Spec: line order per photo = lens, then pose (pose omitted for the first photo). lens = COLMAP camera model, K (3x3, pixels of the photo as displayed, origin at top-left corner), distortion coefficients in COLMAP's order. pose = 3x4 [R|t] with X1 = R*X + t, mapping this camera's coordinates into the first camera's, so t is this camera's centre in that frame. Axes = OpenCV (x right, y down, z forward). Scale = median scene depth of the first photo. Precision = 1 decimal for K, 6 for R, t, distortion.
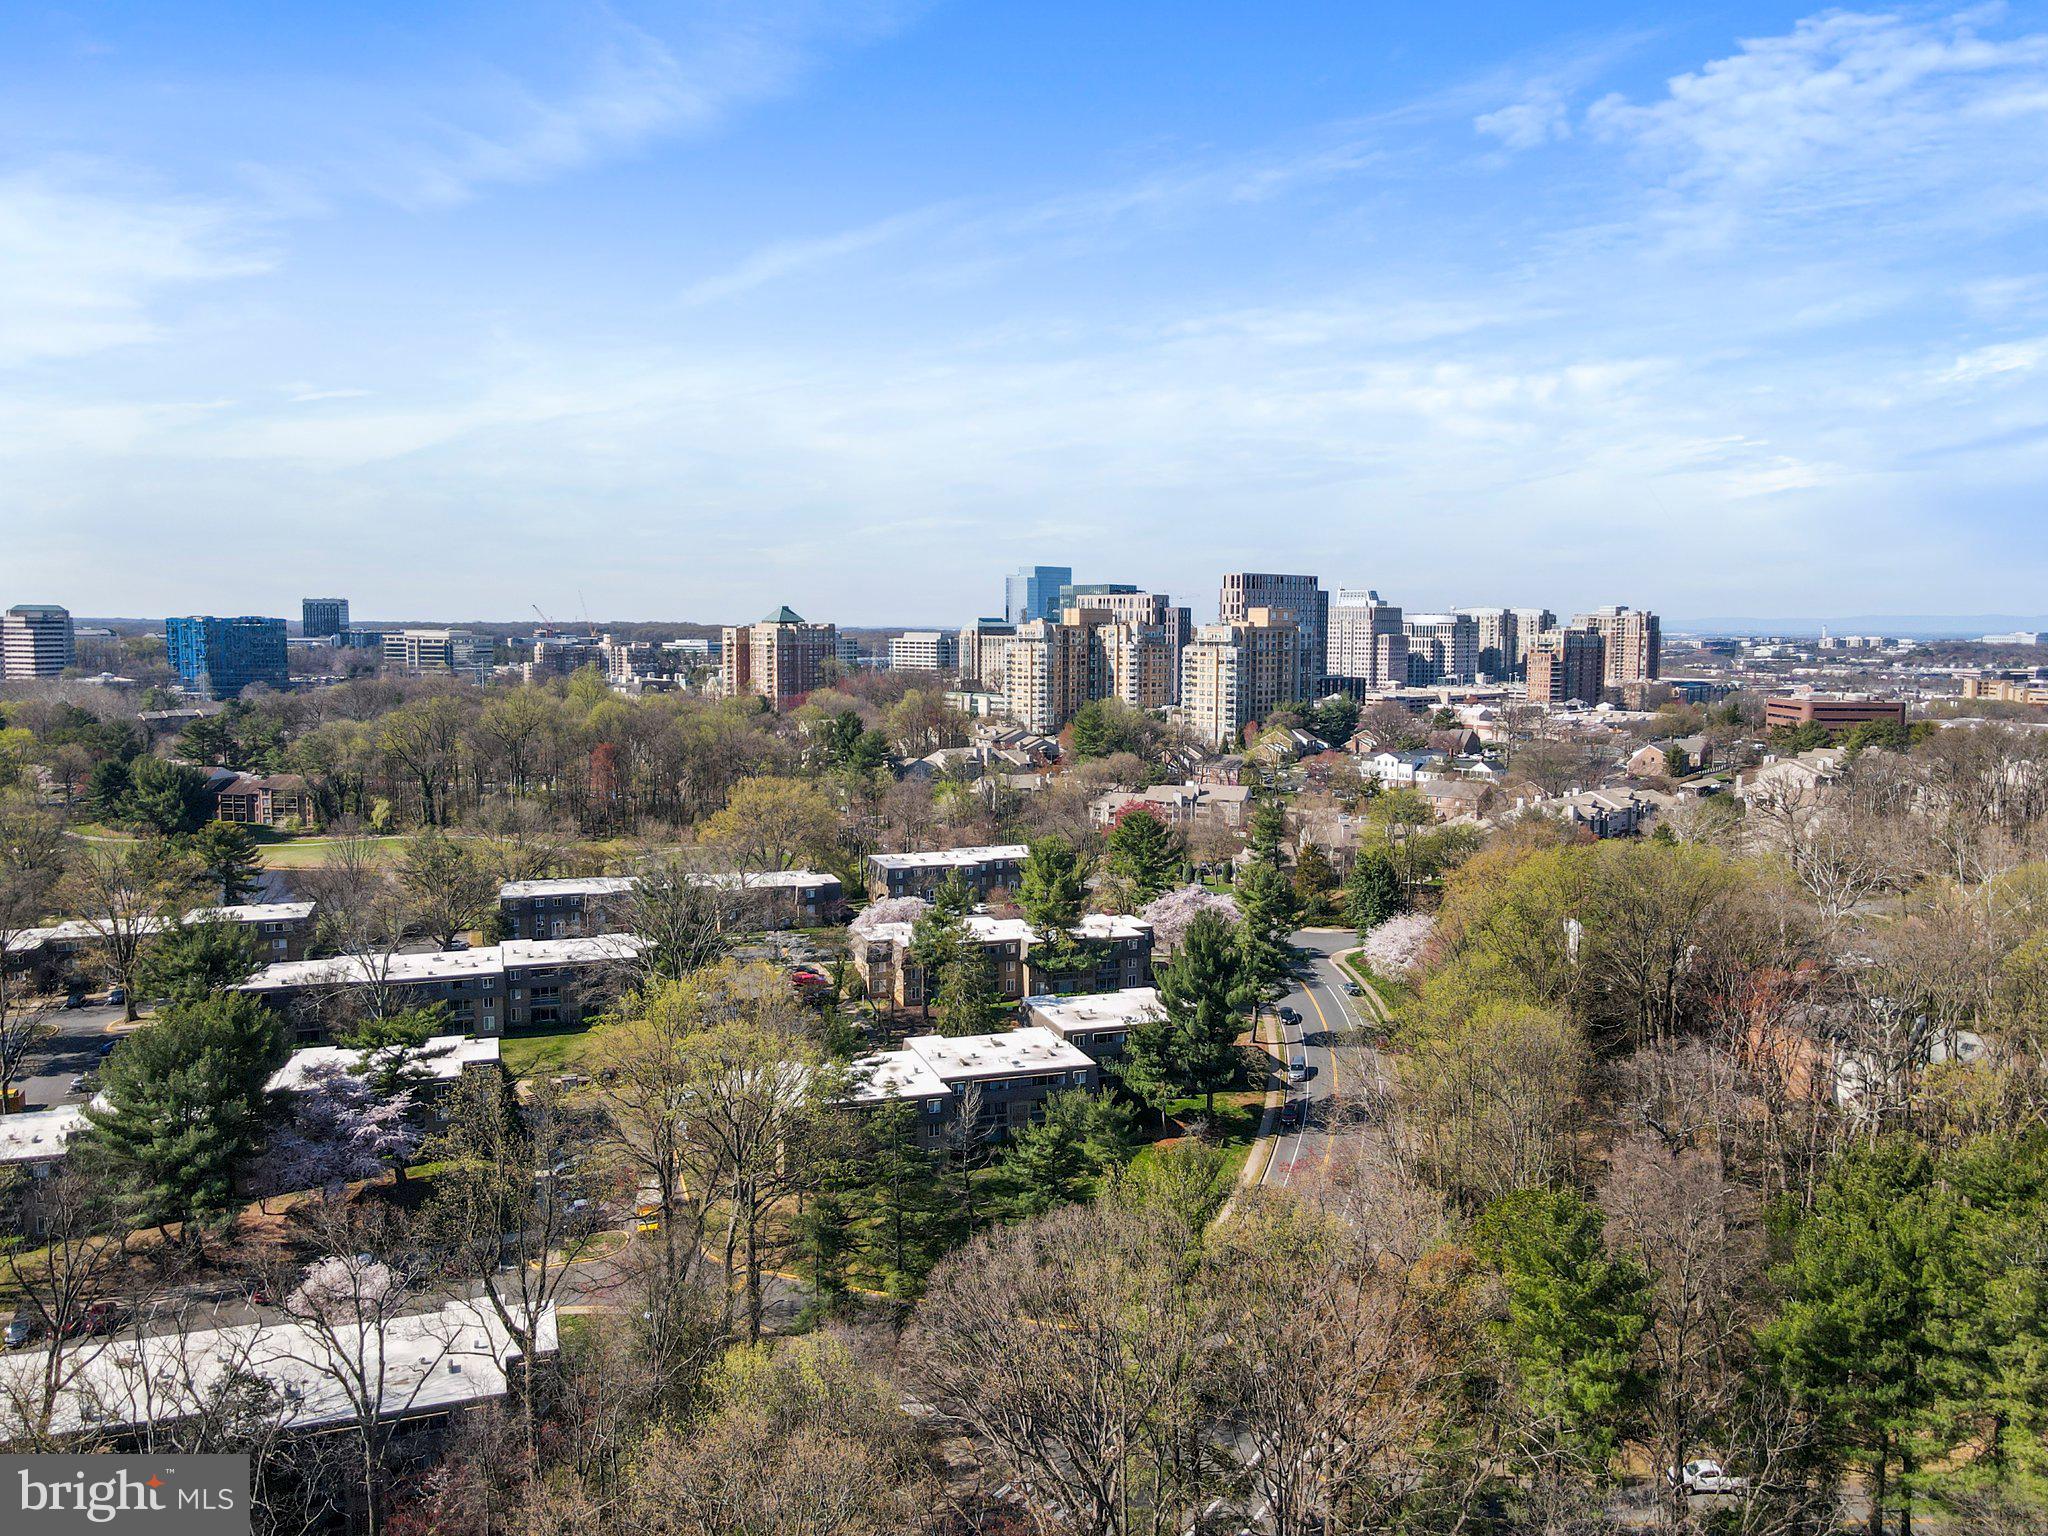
lens RADIAL K [[1479.6, 0, 1026.2], [0, 1479.6, 730.2], [0, 0, 1]] dist [-0.001264, 0.040310]
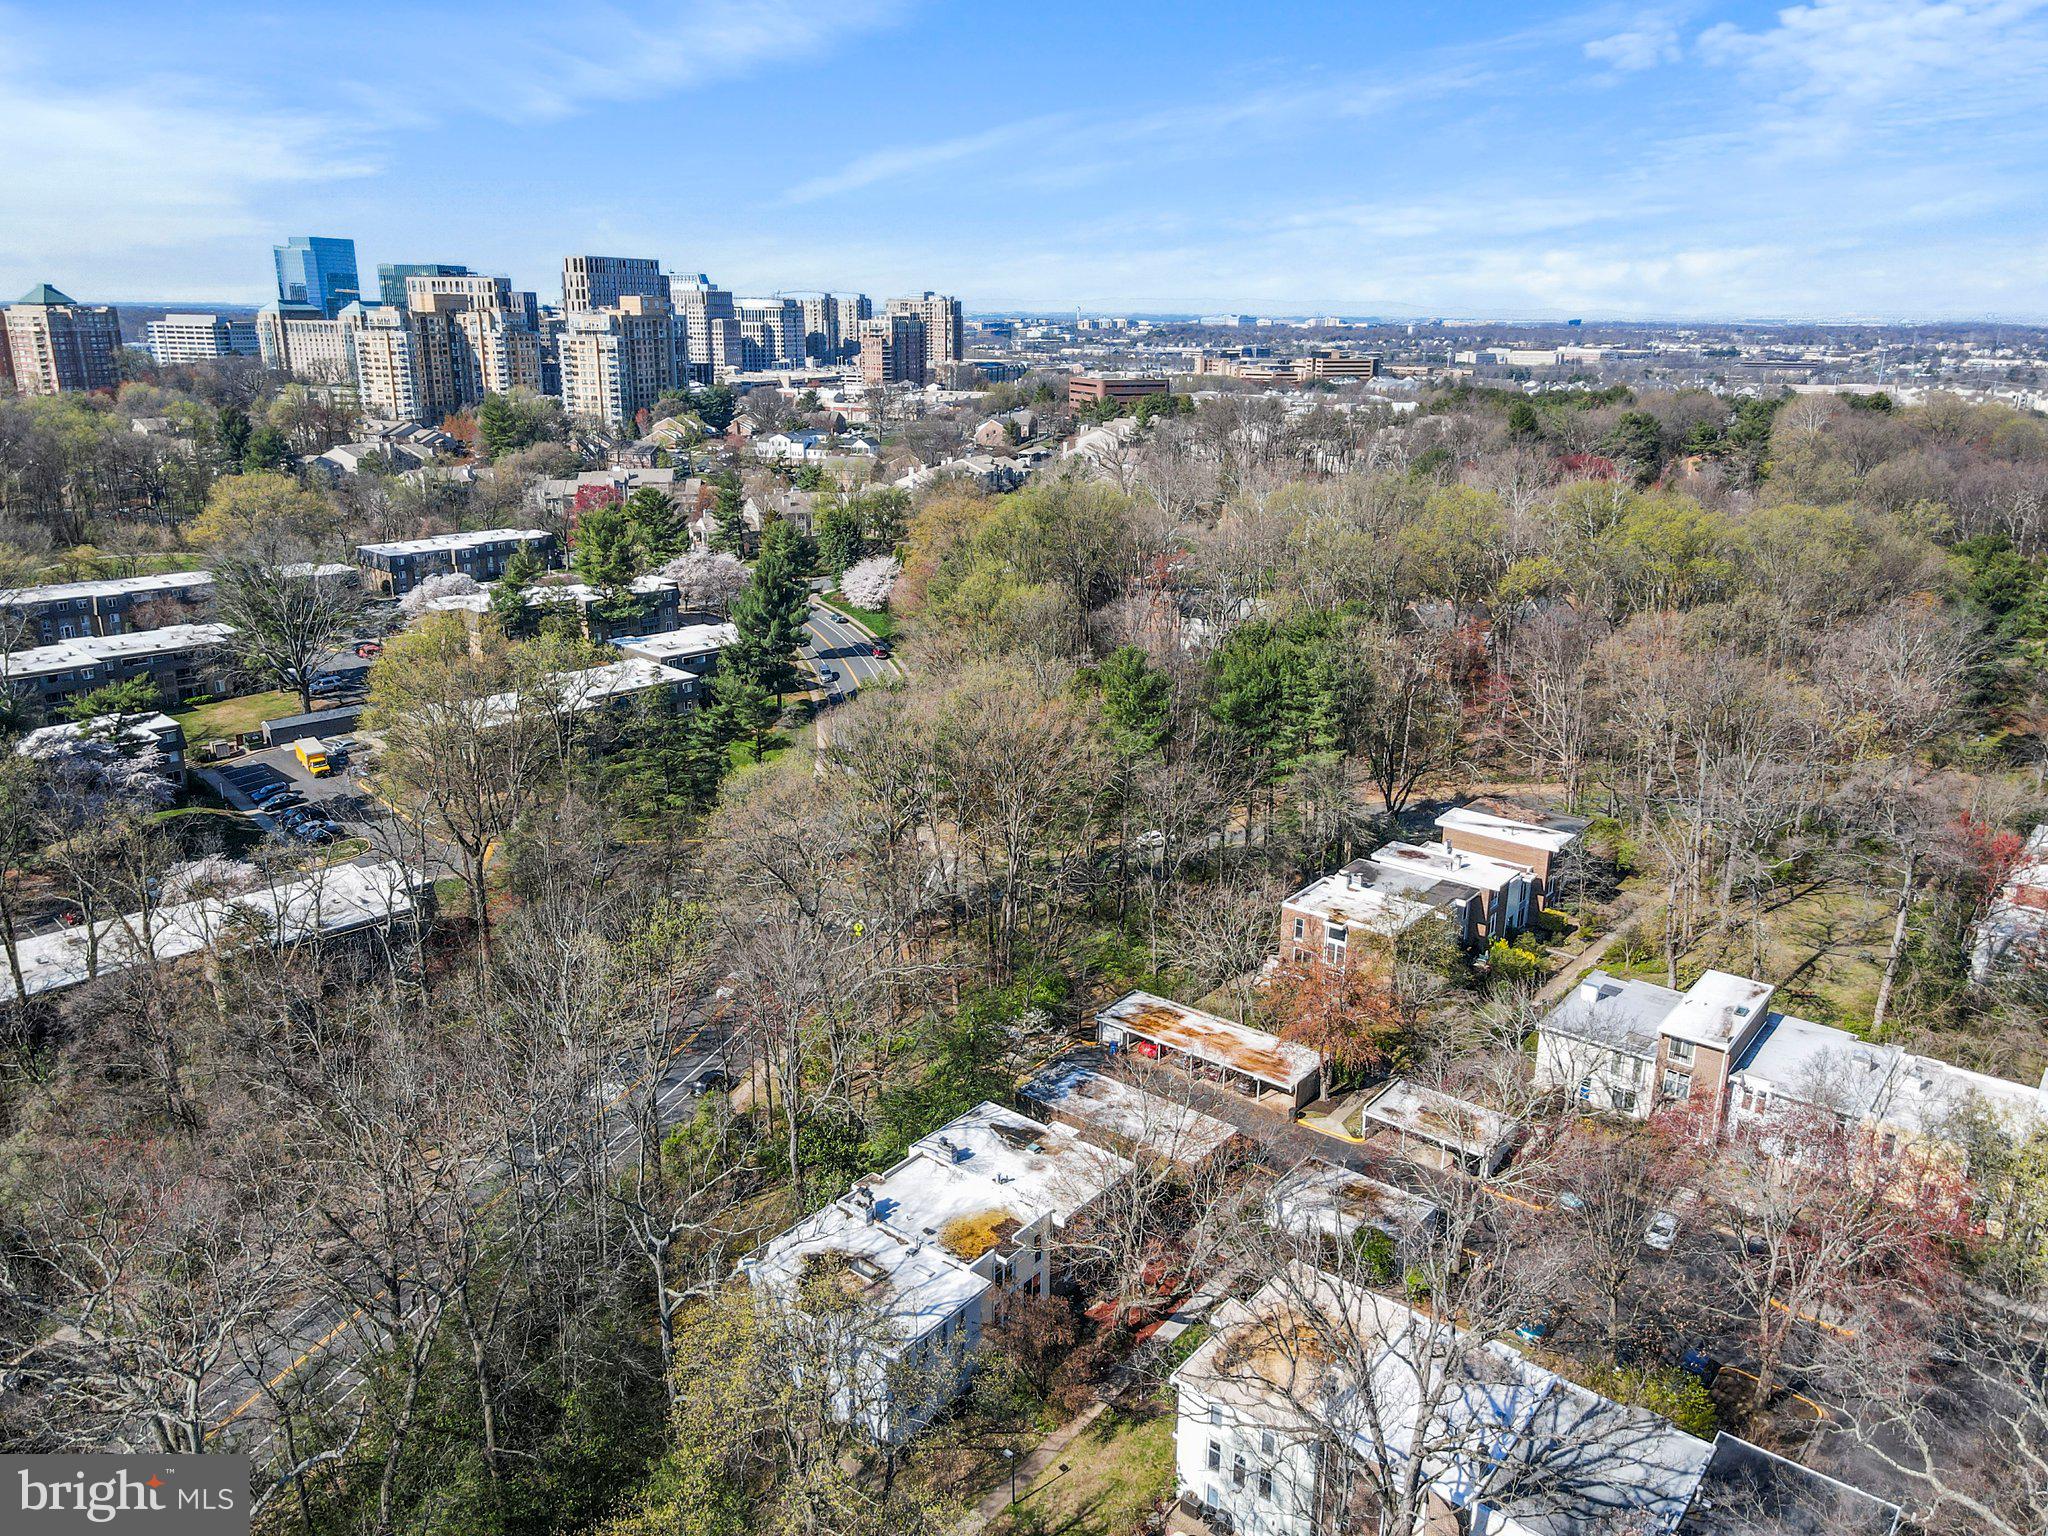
lens RADIAL K [[1479.6, 0, 1026.2], [0, 1479.6, 730.2], [0, 0, 1]] dist [-0.001264, 0.040310]
pose [[0.896275, -0.120280, 0.426877, -0.208519], [0.029351, 0.976498, 0.213519, 0.001505], [-0.442527, -0.178842, 0.878741, -0.228576]]
